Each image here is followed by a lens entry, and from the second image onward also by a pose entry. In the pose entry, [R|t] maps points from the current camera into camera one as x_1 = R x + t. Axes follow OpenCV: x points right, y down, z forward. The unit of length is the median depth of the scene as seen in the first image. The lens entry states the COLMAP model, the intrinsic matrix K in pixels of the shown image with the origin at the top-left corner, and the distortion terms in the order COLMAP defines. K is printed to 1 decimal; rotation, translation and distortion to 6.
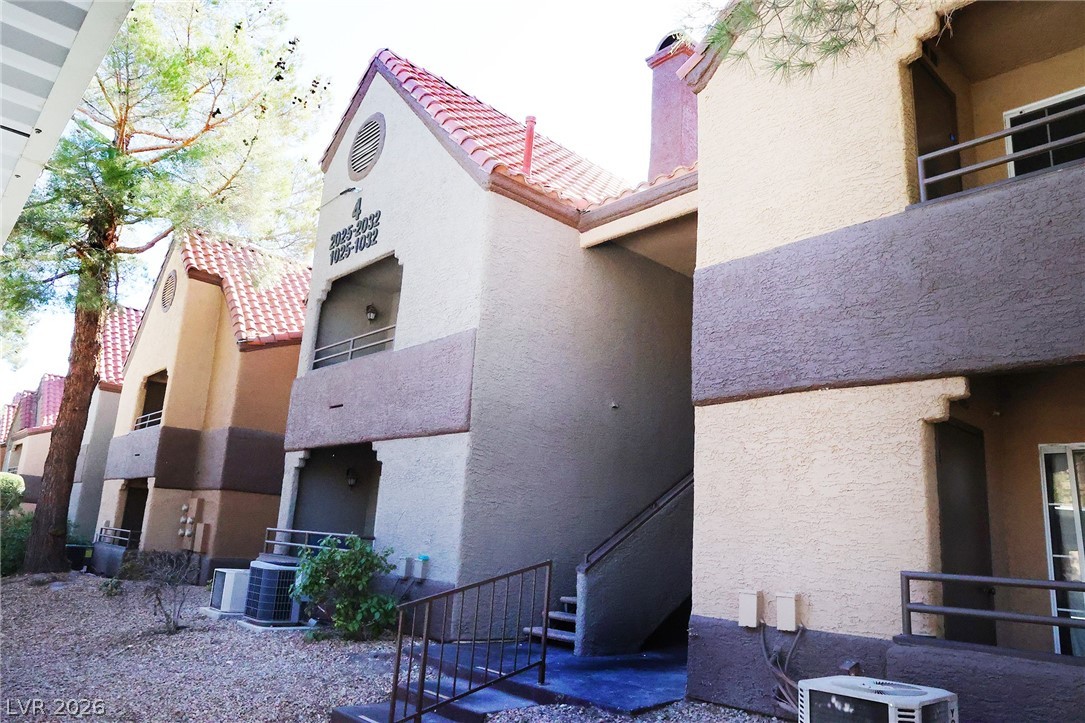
lens RADIAL K [[743.6, 0, 553.1], [0, 743.6, 367.9], [0, 0, 1]] dist [-0.102775, 0.071329]
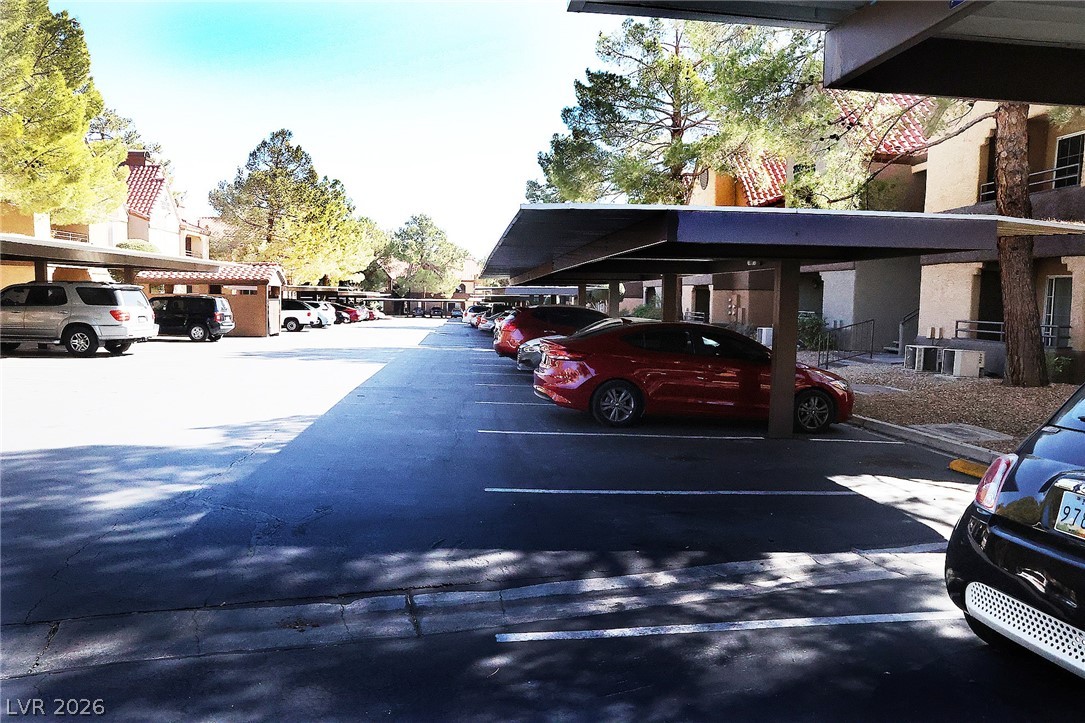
lens RADIAL K [[743.6, 0, 553.1], [0, 743.6, 367.9], [0, 0, 1]] dist [-0.102775, 0.071329]
pose [[0.797204, 0.011951, -0.603592, 0.459253], [0.170692, 0.954547, 0.244345, -0.302293], [0.579077, -0.297821, 0.758929, -1.253541]]
